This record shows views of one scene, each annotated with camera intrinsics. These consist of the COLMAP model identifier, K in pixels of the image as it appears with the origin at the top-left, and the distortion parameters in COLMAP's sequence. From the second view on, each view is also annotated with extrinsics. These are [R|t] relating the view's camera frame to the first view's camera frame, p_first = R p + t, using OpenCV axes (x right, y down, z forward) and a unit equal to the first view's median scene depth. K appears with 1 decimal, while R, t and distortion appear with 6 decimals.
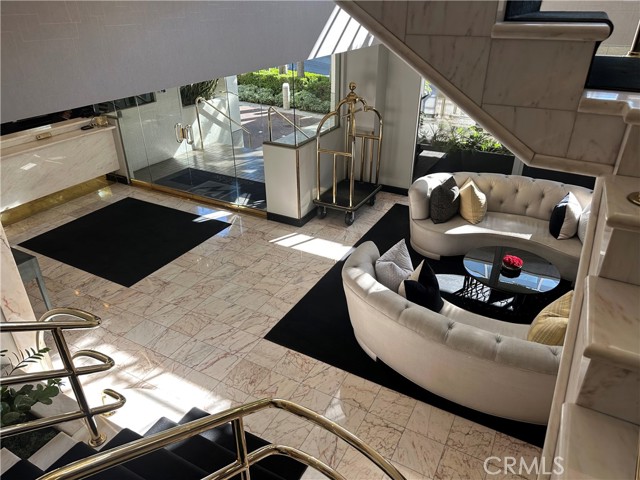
lens RADIAL K [[452.9, 0, 320.7], [0, 452.9, 240.3], [0, 0, 1]] dist [0.010179, -0.003854]
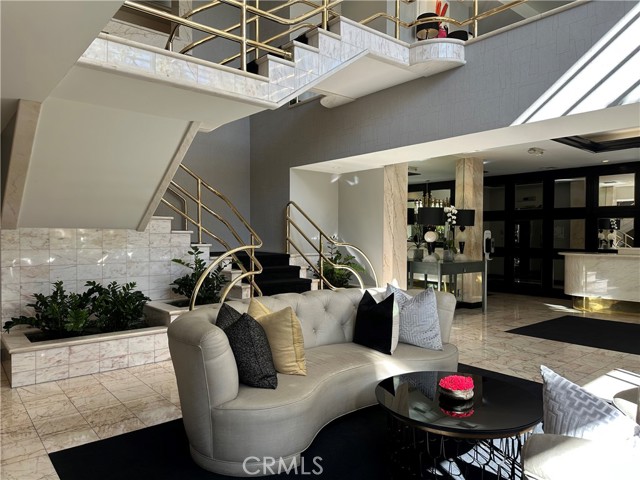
lens RADIAL K [[452.9, 0, 321.1], [0, 452.9, 239.4], [0, 0, 1]] dist [0.010179, -0.003854]
pose [[-0.361596, 0.015791, -0.932201, 0.985319], [-0.440177, 0.878514, 0.185624, -0.140723], [0.821883, 0.477455, -0.310717, 0.928727]]
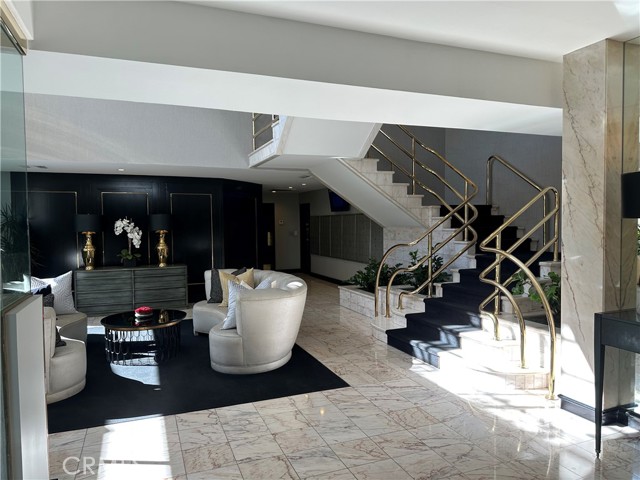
lens RADIAL K [[452.9, 0, 320.7], [0, 452.9, 239.7], [0, 0, 1]] dist [0.010179, -0.003854]
pose [[-0.774371, -0.016099, 0.632527, -0.622207], [0.308598, 0.863107, 0.399768, -0.416438], [-0.552374, 0.504765, -0.663397, 1.388479]]
